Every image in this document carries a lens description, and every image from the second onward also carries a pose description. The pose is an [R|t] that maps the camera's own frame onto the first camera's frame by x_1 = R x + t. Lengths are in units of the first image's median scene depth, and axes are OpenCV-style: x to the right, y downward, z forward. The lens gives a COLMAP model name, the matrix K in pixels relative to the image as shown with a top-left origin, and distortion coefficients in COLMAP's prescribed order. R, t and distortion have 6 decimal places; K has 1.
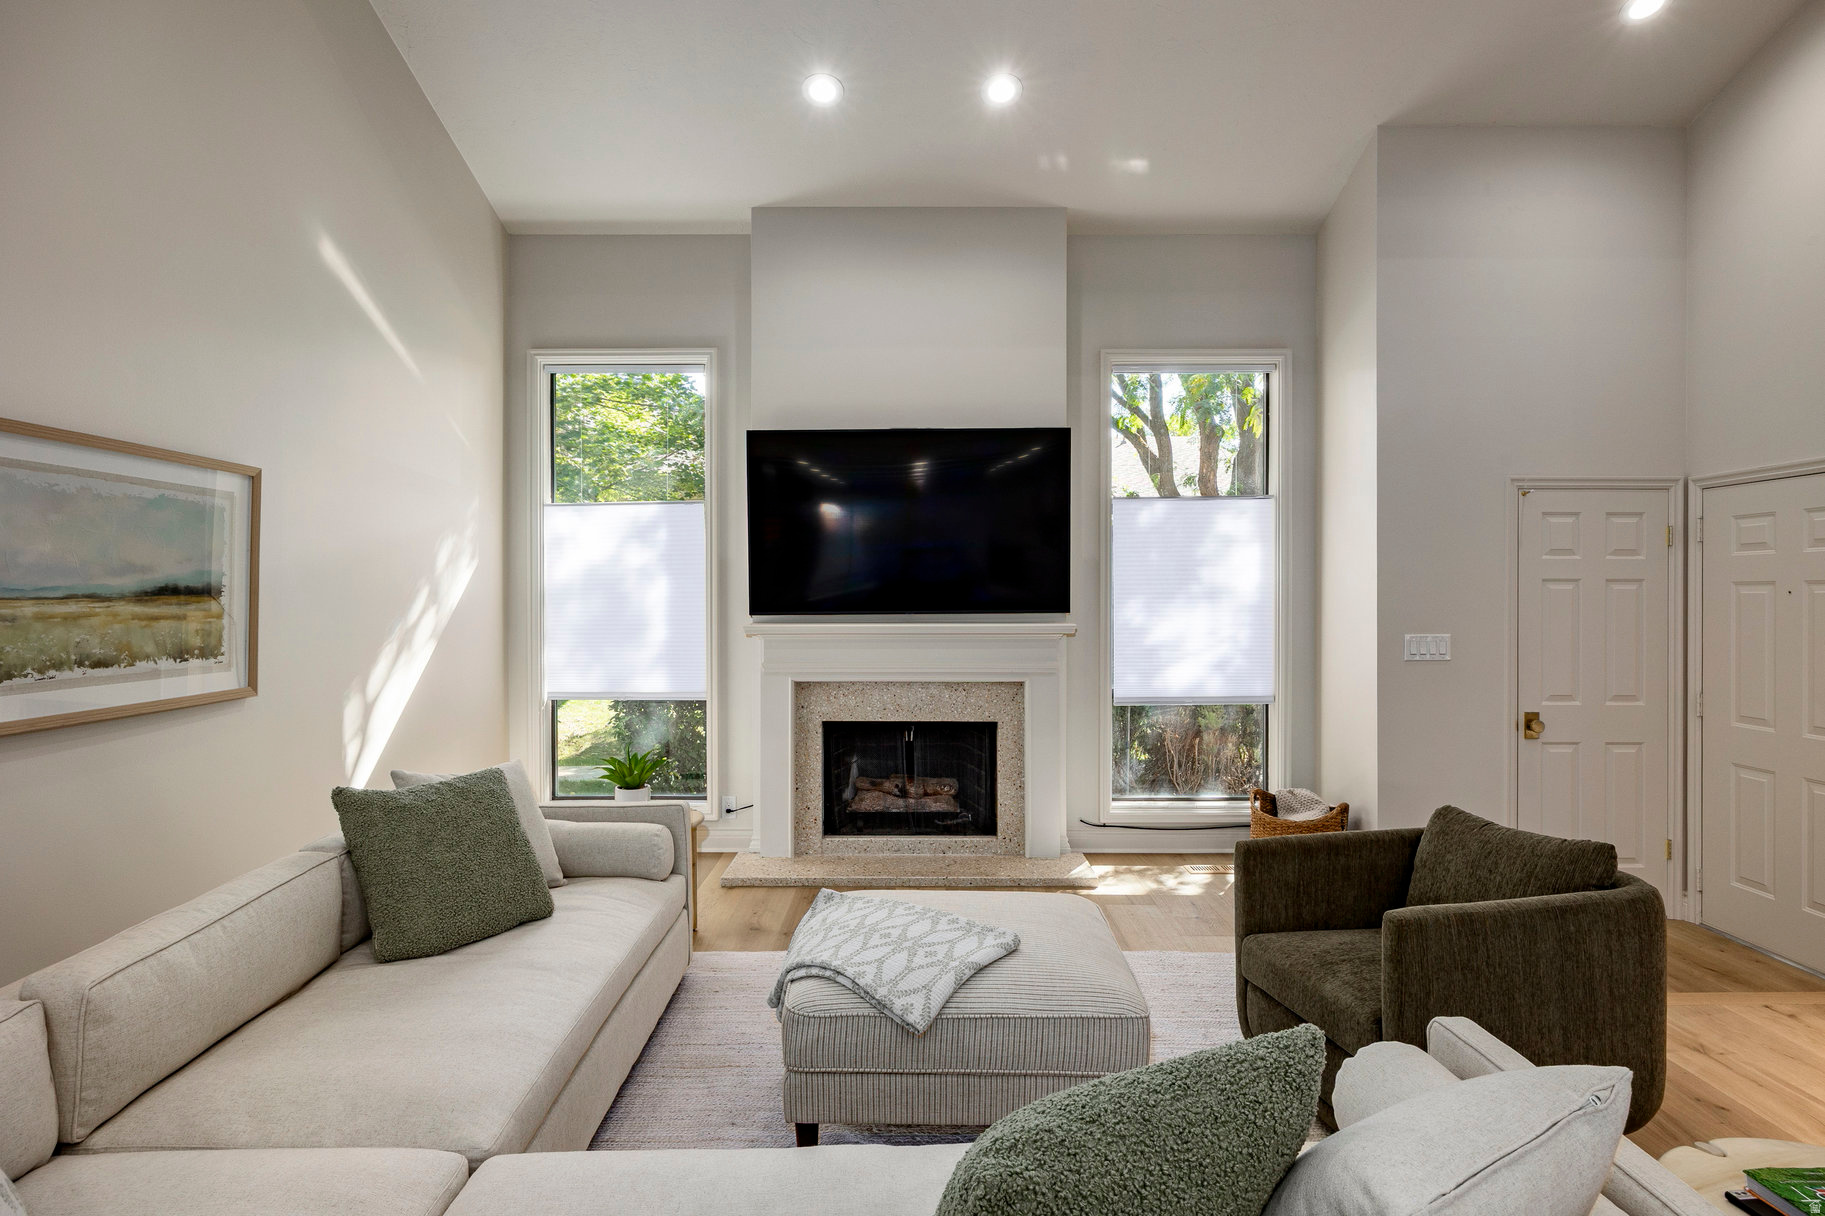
lens RADIAL K [[982.6, 0, 911.0], [0, 982.6, 597.9], [0, 0, 1]] dist [-0.004828, 0.000379]
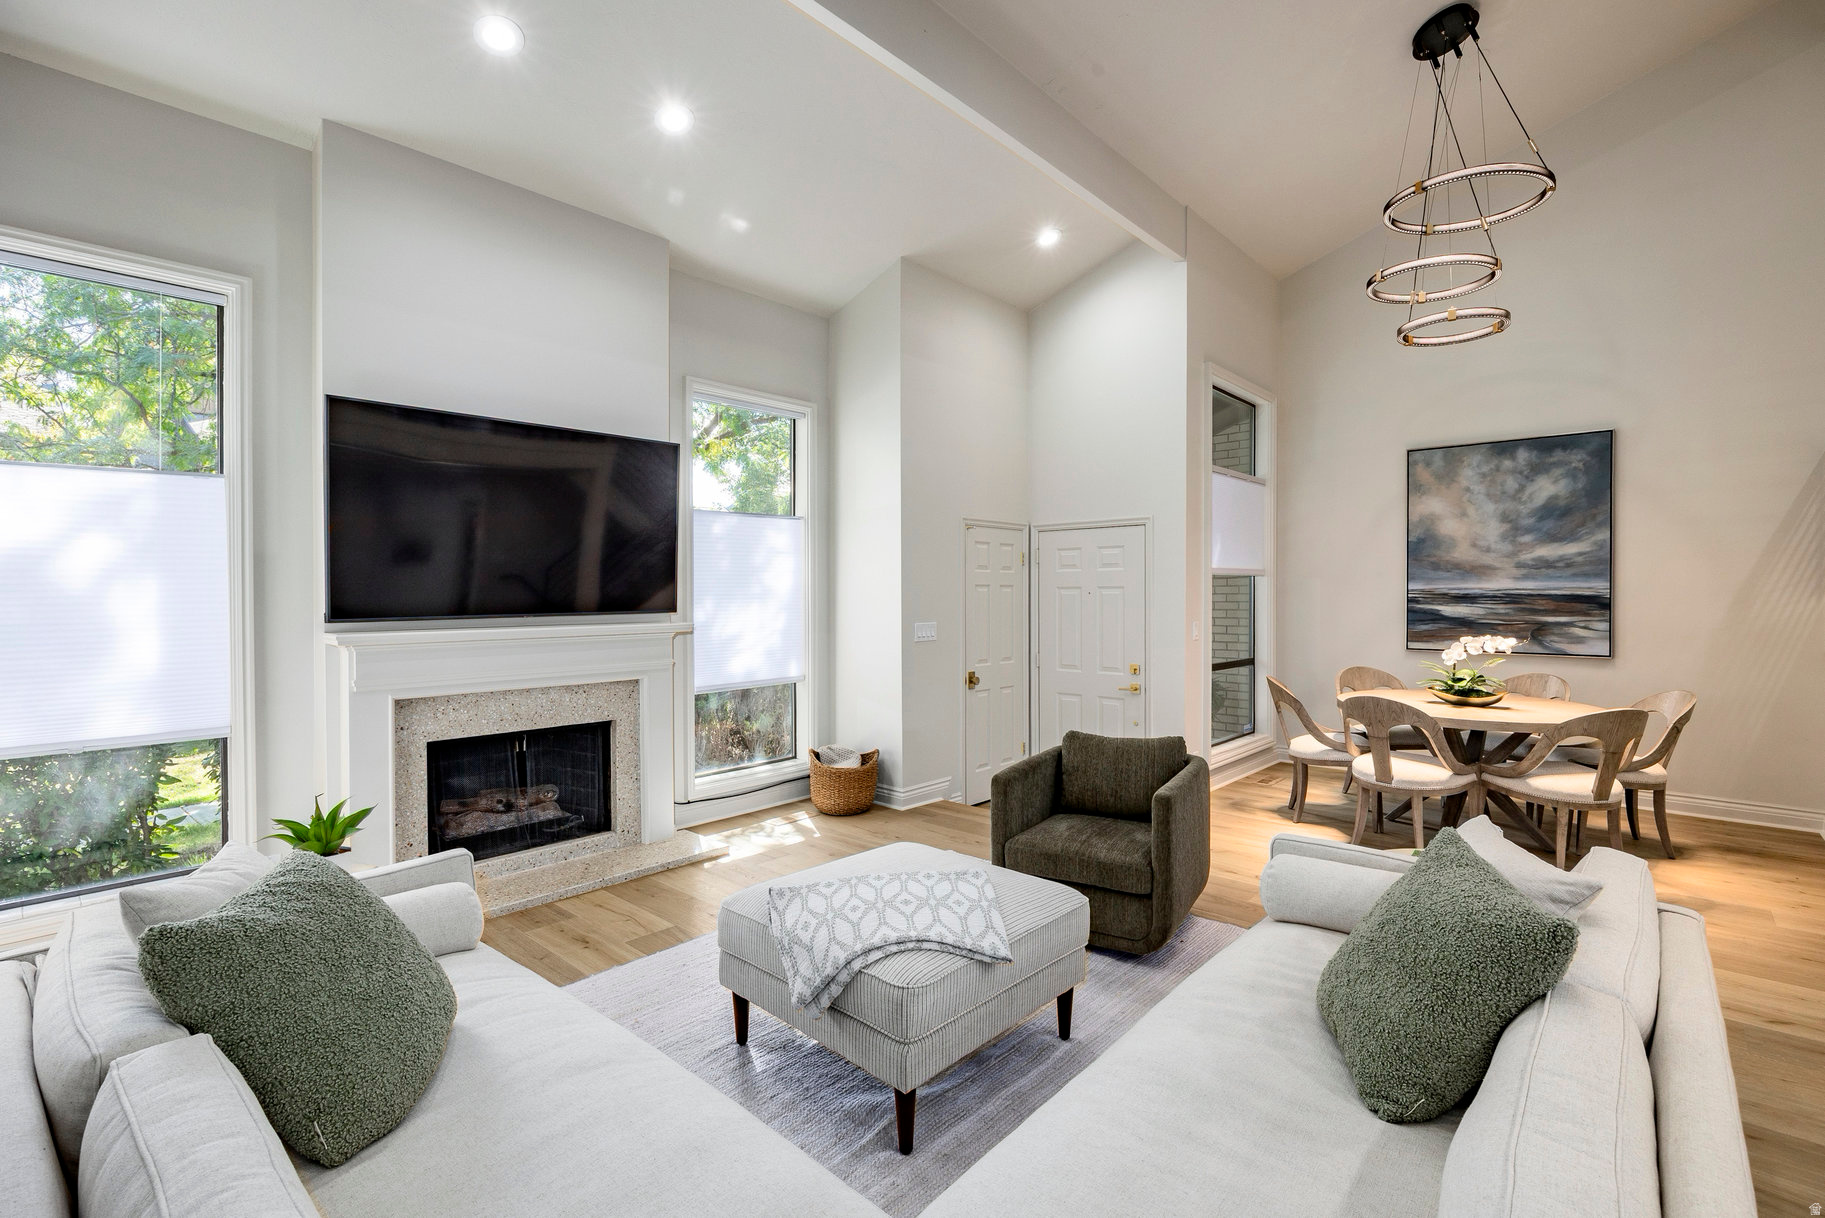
lens RADIAL K [[840.7, 0, 913.6], [0, 840.7, 603.1], [0, 0, 1]] dist [-0.003490, 0.000167]
pose [[0.663493, -0.010827, 0.748104, -0.363336], [0.007294, 0.999941, 0.008002, -0.001320], [-0.748147, 0.000148, 0.663533, 0.179781]]
